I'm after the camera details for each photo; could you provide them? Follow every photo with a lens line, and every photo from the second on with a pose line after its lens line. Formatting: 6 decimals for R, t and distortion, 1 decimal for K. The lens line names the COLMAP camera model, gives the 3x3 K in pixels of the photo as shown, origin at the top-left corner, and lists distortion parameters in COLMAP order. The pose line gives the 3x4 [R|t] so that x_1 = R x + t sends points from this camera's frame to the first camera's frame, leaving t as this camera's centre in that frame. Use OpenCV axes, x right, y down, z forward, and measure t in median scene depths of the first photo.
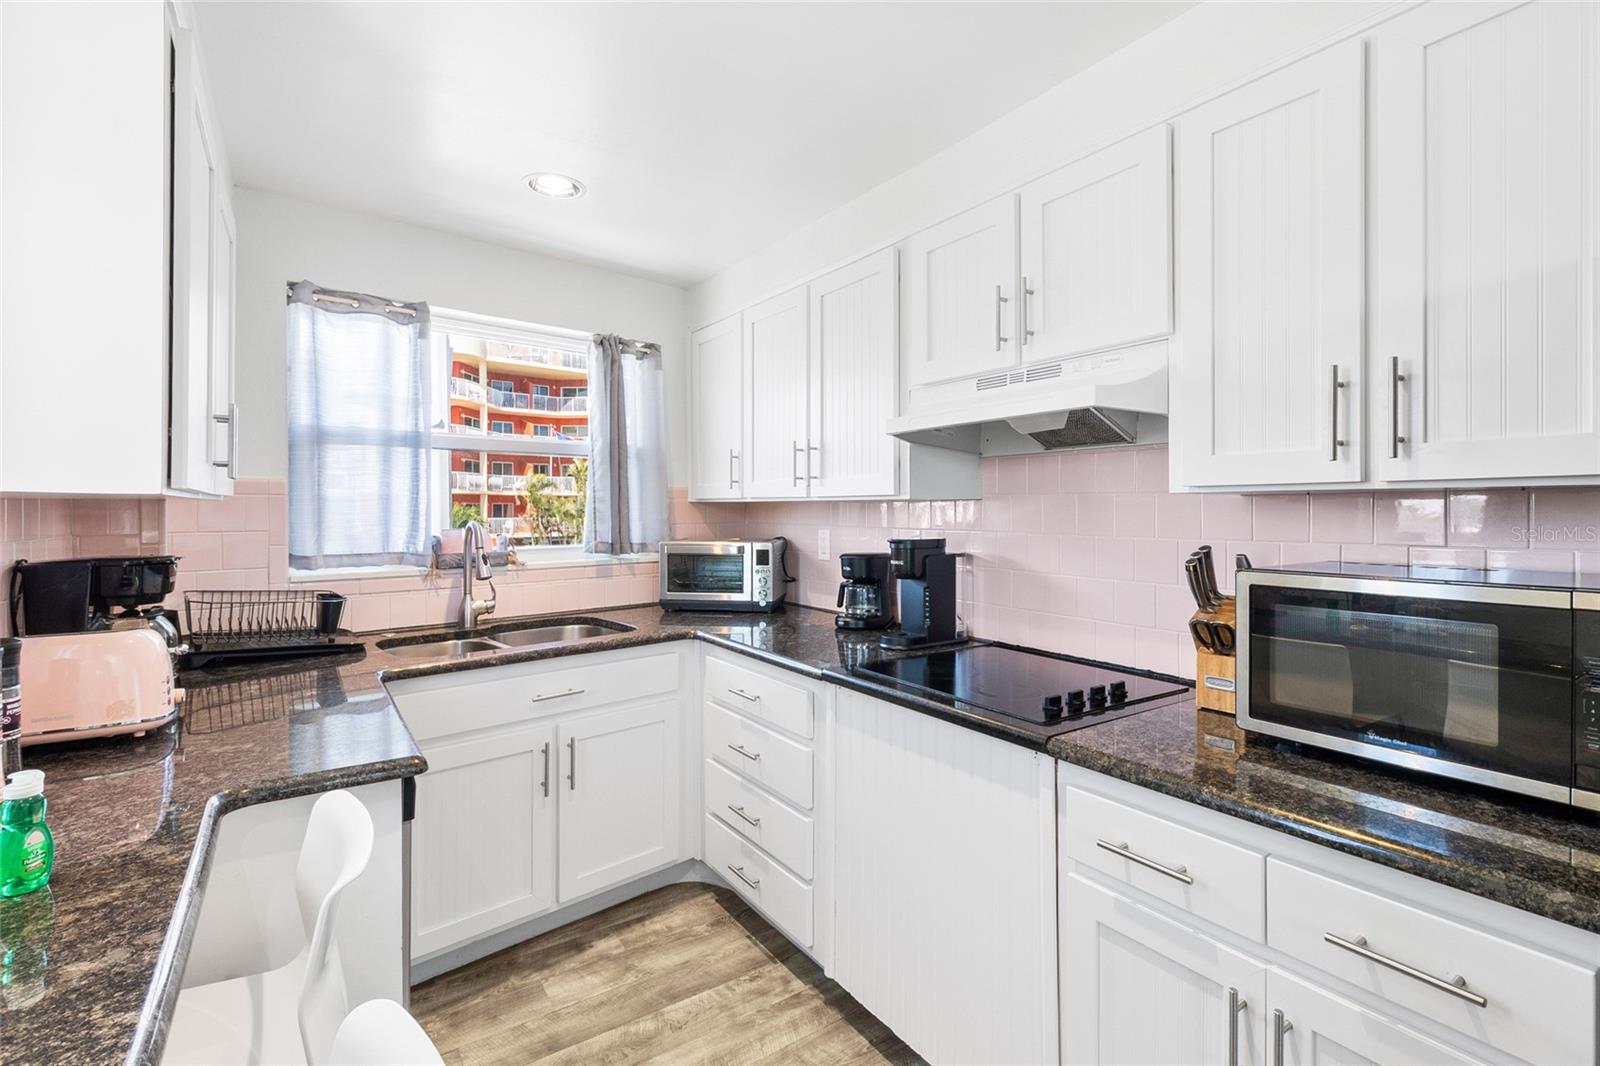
lens RADIAL K [[762.8, 0, 837.7], [0, 762.8, 505.7], [0, 0, 1]] dist [0.002251, 0.000371]
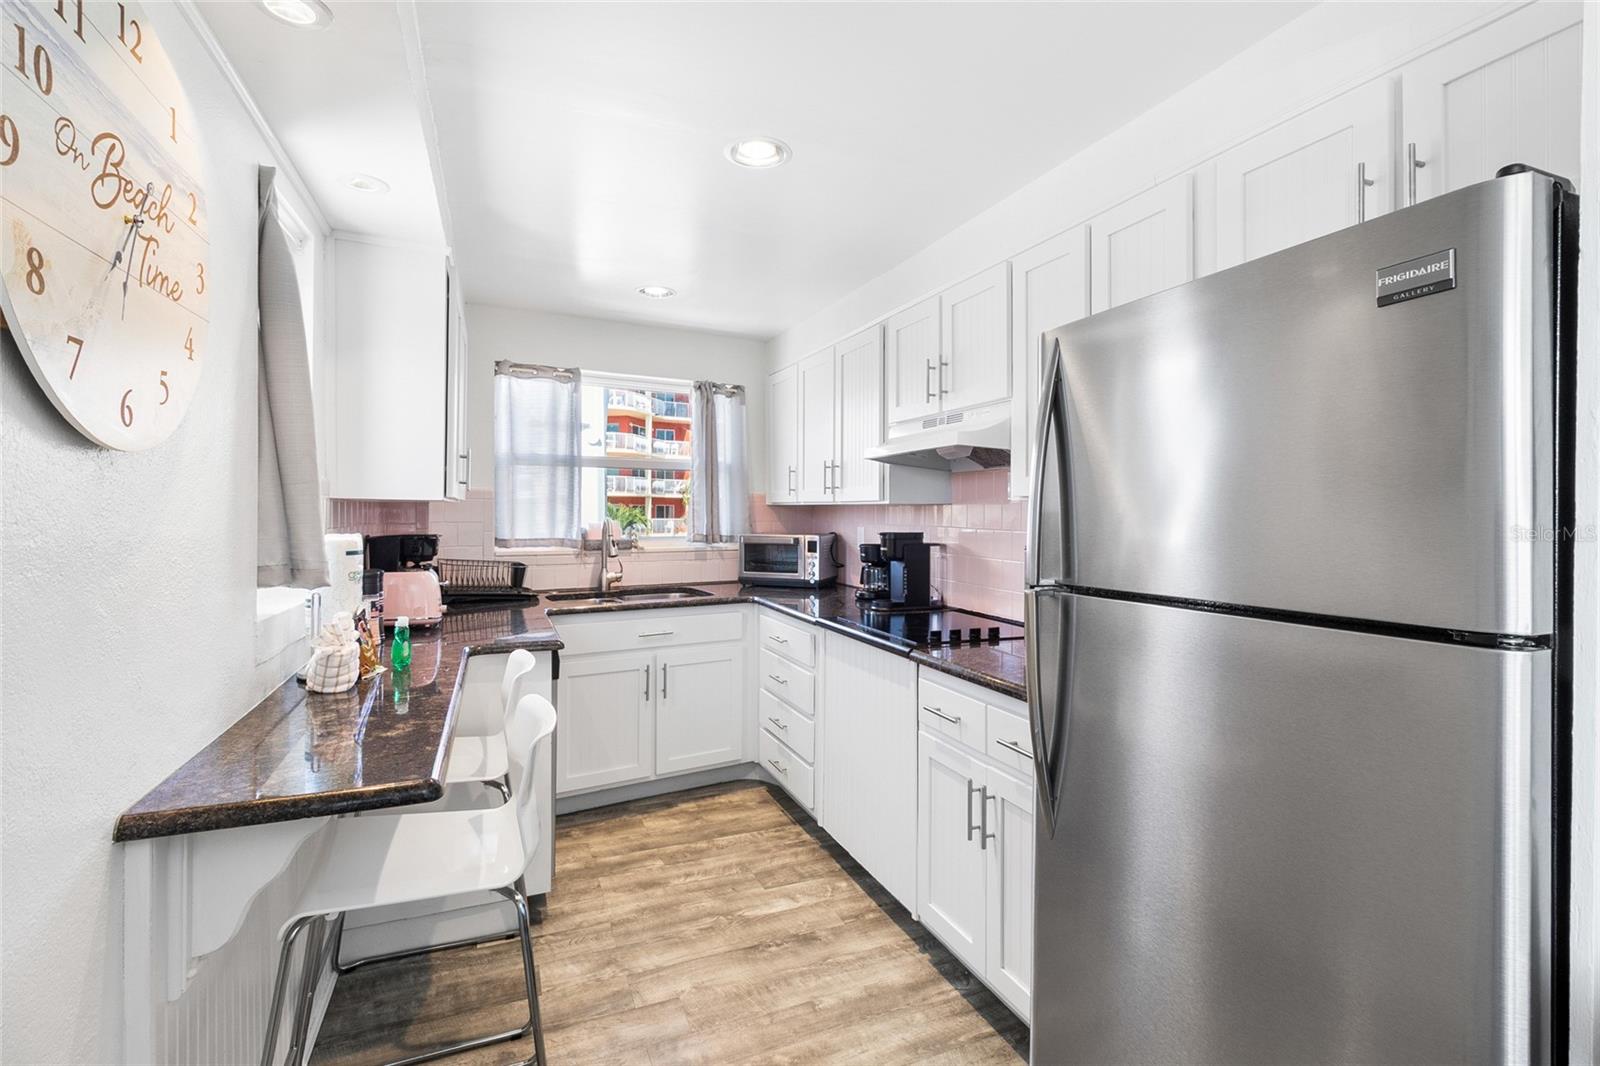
lens RADIAL K [[752.7, 0, 832.7], [0, 752.7, 507.9], [0, 0, 1]] dist [-0.000466, -0.000258]
pose [[0.981202, 0.004665, -0.192929, 0.242993], [-0.004785, 0.999989, -0.000156, 0.000202], [0.192926, 0.001076, 0.981213, -0.357835]]
